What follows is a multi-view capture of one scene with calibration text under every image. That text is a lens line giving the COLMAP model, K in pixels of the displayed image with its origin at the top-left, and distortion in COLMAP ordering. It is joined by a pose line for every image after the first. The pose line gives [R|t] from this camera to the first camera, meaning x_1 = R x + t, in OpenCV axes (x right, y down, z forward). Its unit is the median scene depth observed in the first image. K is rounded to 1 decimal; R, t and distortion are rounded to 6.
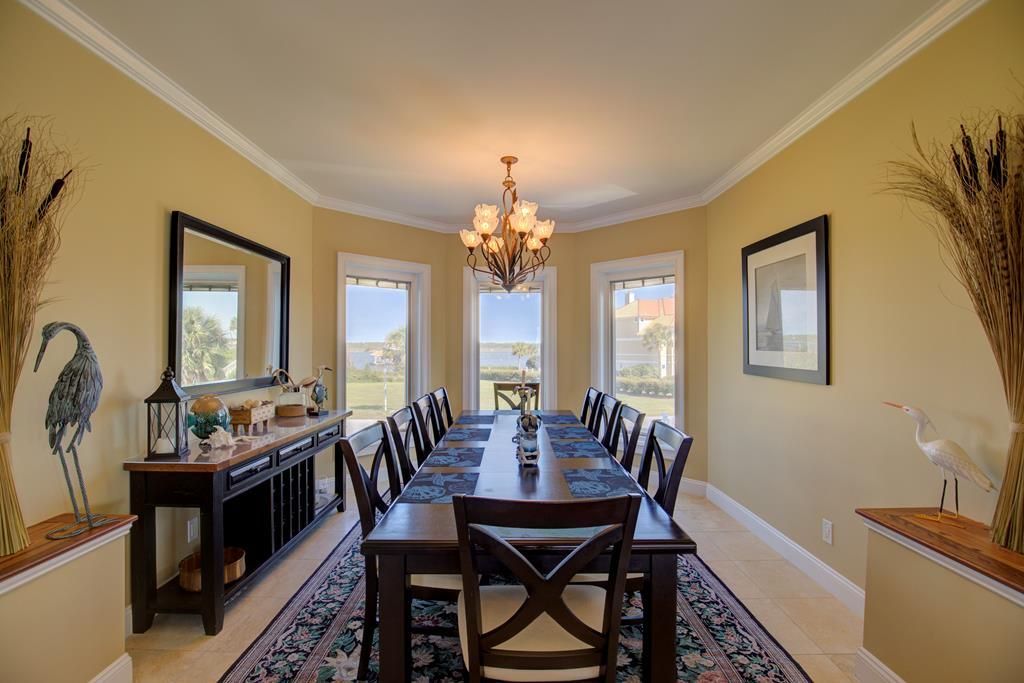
lens RADIAL K [[464.8, 0, 510.9], [0, 464.8, 342.5], [0, 0, 1]] dist [-0.015752, 0.000420]
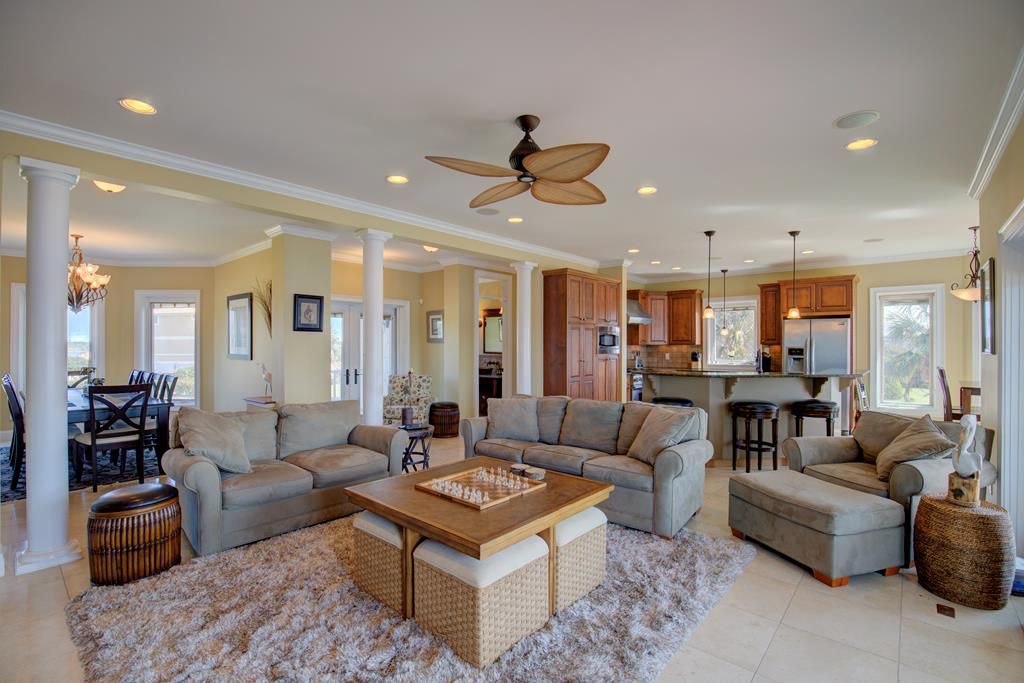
lens RADIAL K [[467.6, 0, 510.4], [0, 467.6, 343.8], [0, 0, 1]] dist [-0.030988, 0.004729]
pose [[0.652556, 0.001569, 0.757739, -0.229071], [-0.004692, 0.999987, 0.001970, -0.005275], [-0.757726, -0.004841, 0.652555, -1.289276]]
